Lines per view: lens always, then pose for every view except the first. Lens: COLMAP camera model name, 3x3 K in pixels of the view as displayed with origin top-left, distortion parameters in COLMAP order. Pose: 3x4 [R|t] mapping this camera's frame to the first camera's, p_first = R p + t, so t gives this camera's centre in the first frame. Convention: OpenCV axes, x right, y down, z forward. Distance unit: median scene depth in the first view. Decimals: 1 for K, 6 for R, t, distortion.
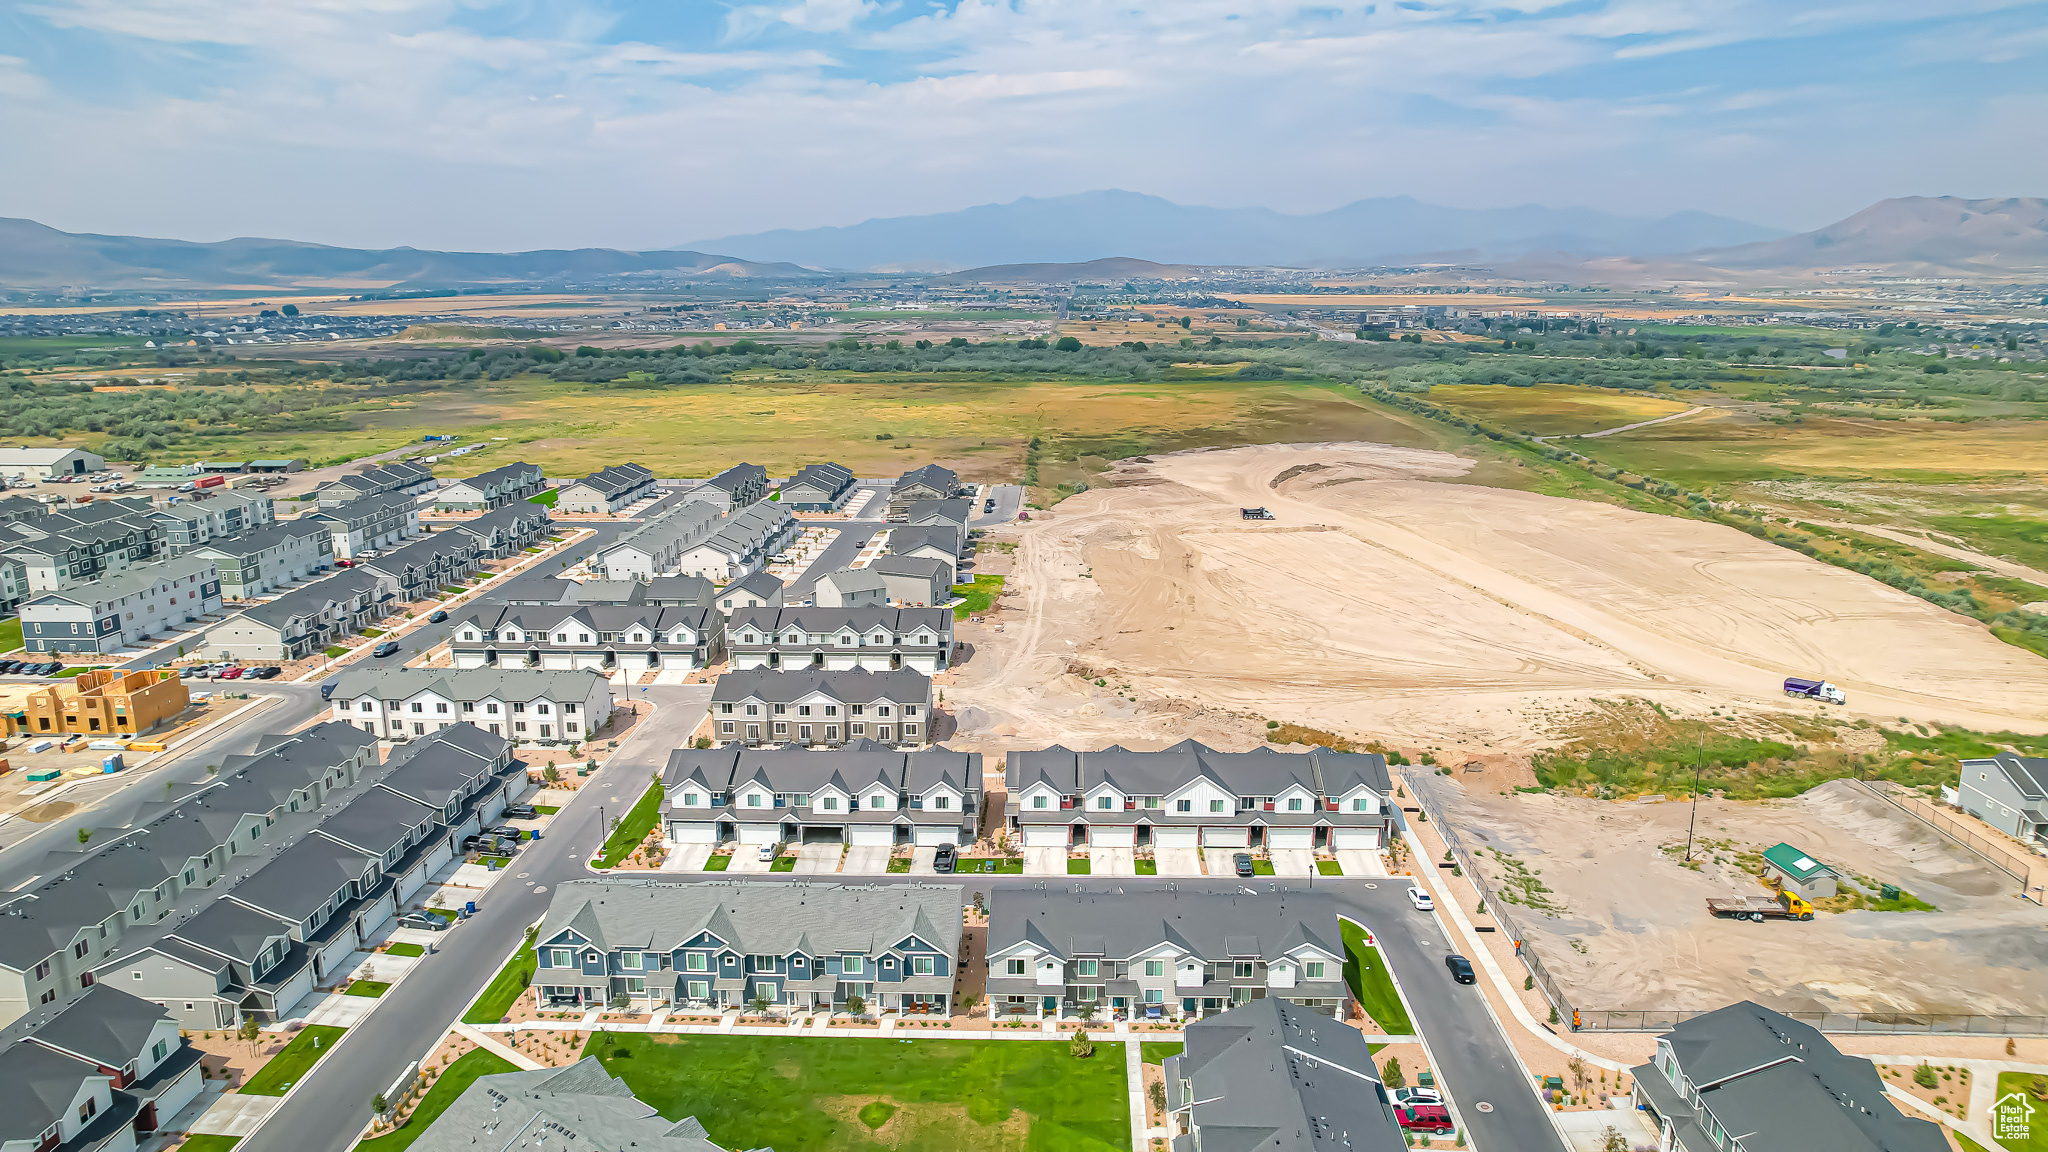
lens RADIAL K [[1270.8, 0, 1023.9], [0, 1270.8, 570.4], [0, 0, 1]] dist [-0.037342, 0.012612]
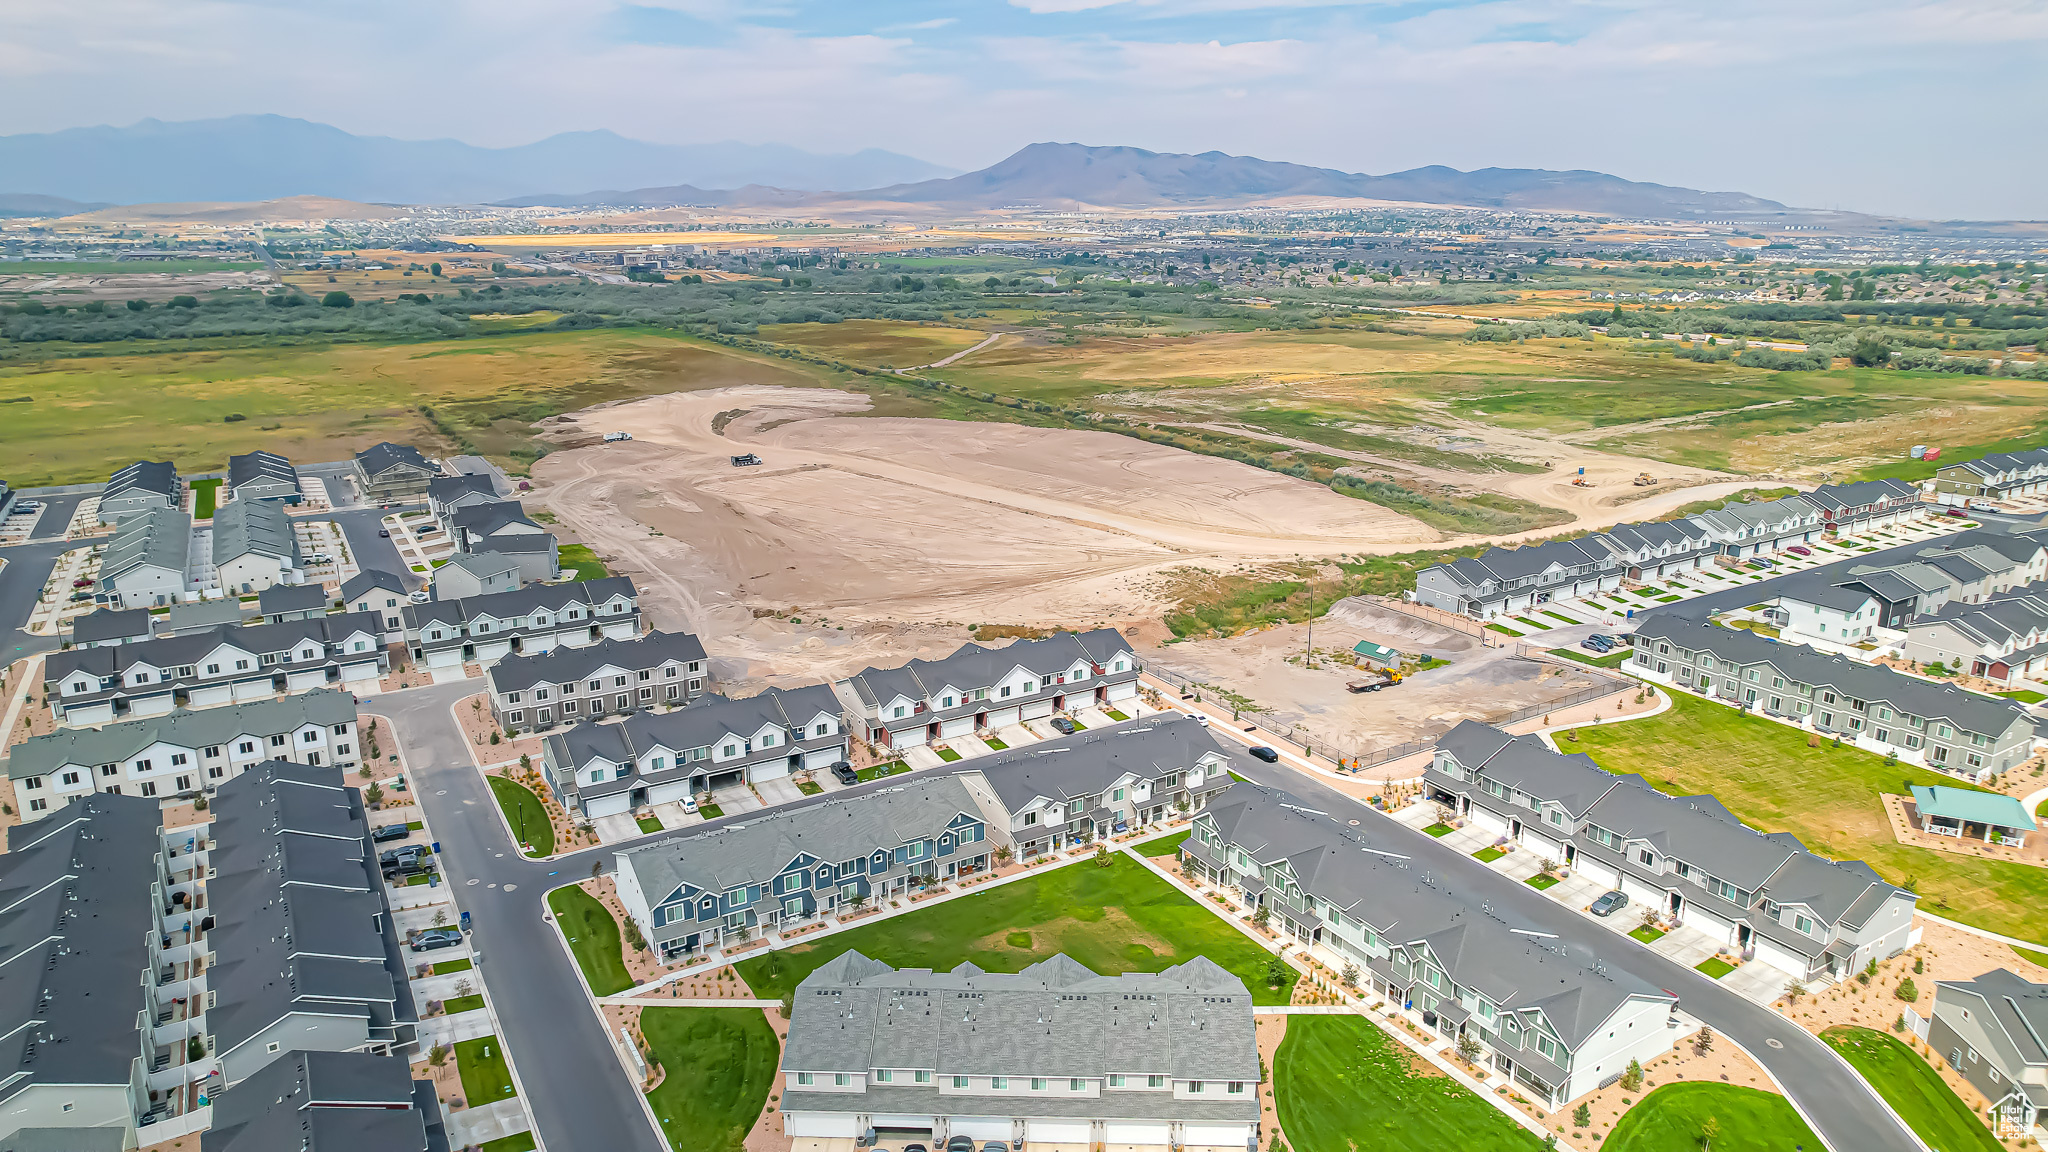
lens RADIAL K [[1270.8, 0, 1028.5], [0, 1270.8, 581.9], [0, 0, 1]] dist [-0.037342, 0.012612]
pose [[0.845851, -0.145069, 0.513314, -0.431036], [0.117222, 0.989337, 0.086437, -0.020545], [-0.520380, -0.012941, 0.853837, -0.052451]]
